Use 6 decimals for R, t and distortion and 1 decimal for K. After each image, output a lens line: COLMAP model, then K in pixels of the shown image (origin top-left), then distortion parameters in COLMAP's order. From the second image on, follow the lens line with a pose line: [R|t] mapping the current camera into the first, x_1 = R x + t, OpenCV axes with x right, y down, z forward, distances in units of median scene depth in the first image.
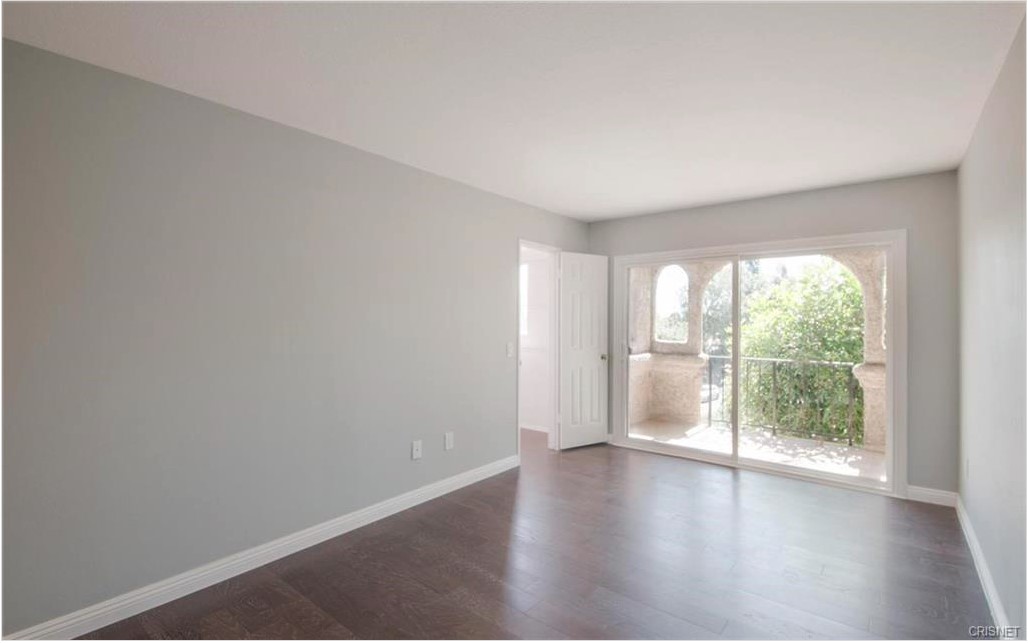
lens RADIAL K [[452.8, 0, 514.0], [0, 452.8, 321.5], [0, 0, 1]] dist [0.003295, 0.000134]
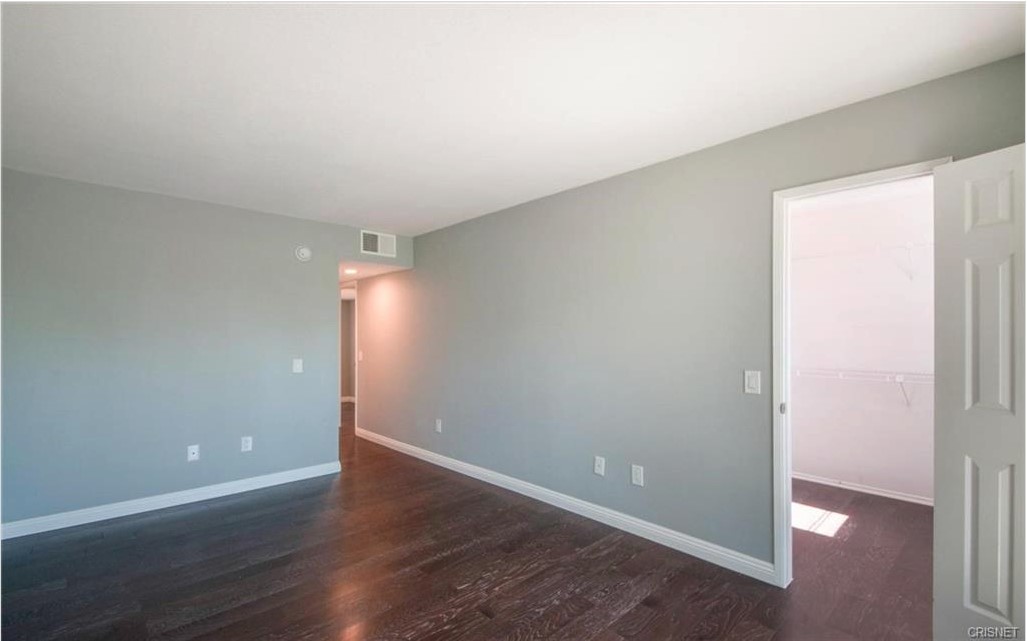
lens RADIAL K [[465.5, 0, 514.3], [0, 465.5, 336.2], [0, 0, 1]] dist [0.000607, -0.000094]
pose [[-0.132131, 0.001498, -0.991231, 0.694056], [0.005802, 0.999983, 0.000738, -0.001535], [0.991215, -0.005653, -0.132137, 0.808605]]
